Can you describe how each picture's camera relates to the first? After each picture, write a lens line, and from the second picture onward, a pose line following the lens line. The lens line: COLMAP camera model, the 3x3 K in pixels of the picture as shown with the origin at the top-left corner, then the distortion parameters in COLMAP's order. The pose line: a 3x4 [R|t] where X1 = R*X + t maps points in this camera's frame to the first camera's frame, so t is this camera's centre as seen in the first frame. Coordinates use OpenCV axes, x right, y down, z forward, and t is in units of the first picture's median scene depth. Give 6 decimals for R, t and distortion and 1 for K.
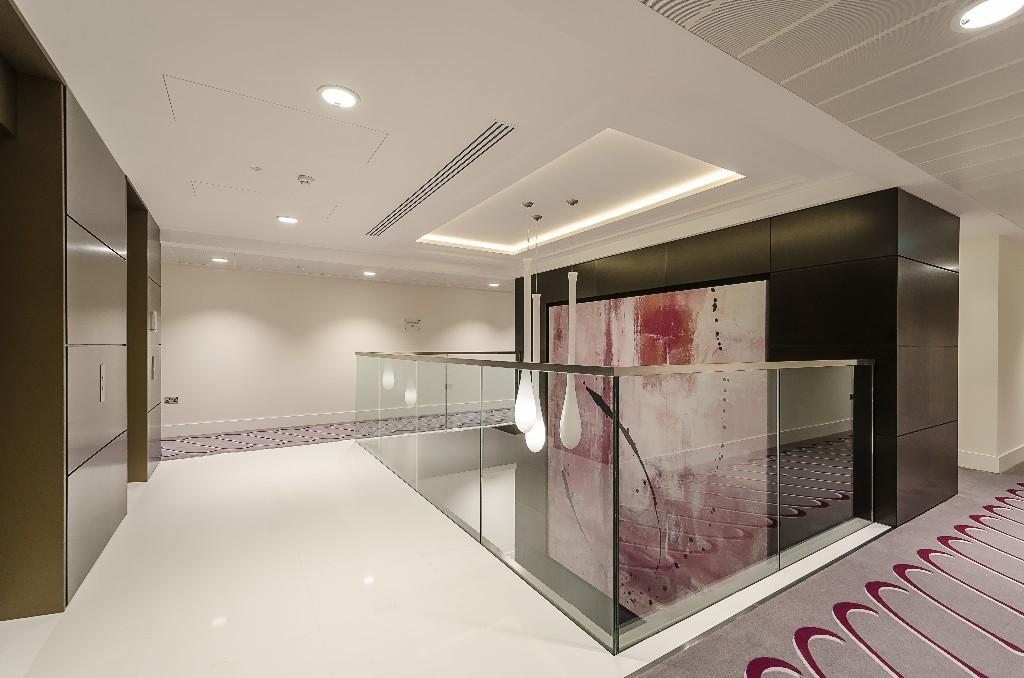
lens RADIAL K [[447.7, 0, 514.2], [0, 447.7, 343.8], [0, 0, 1]] dist [0.019231, 0.000148]
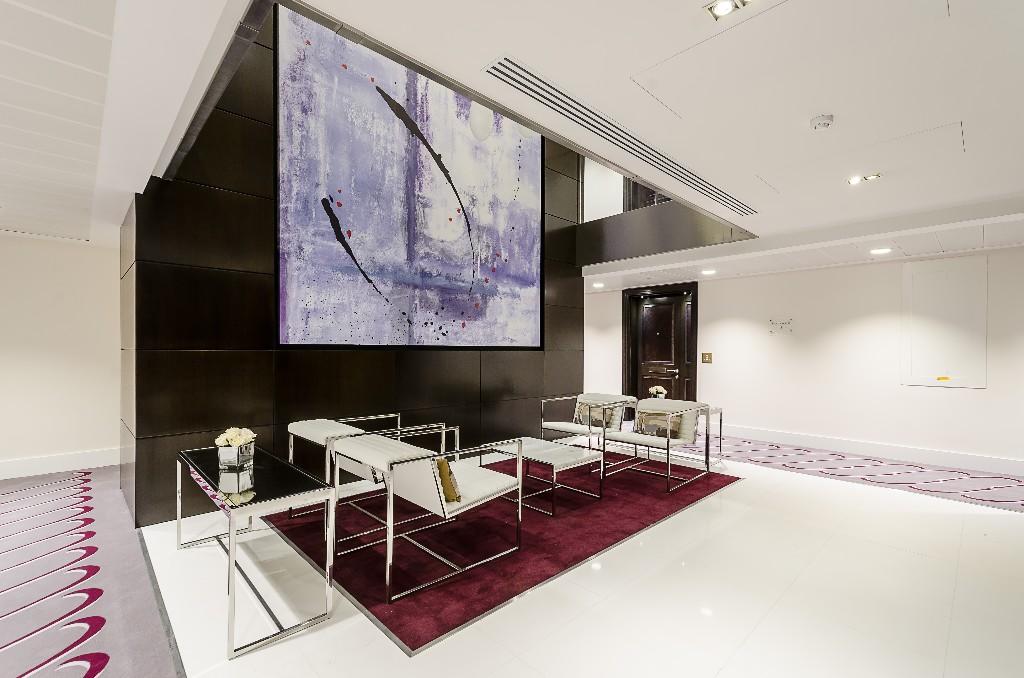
lens RADIAL K [[447.7, 0, 513.1], [0, 447.7, 344.5], [0, 0, 1]] dist [0.019231, 0.000148]
pose [[-0.201640, 0.005192, 0.979446, -0.729574], [-0.009814, 0.999925, -0.007321, 0.624141], [-0.979410, -0.011088, -0.201574, 1.095913]]
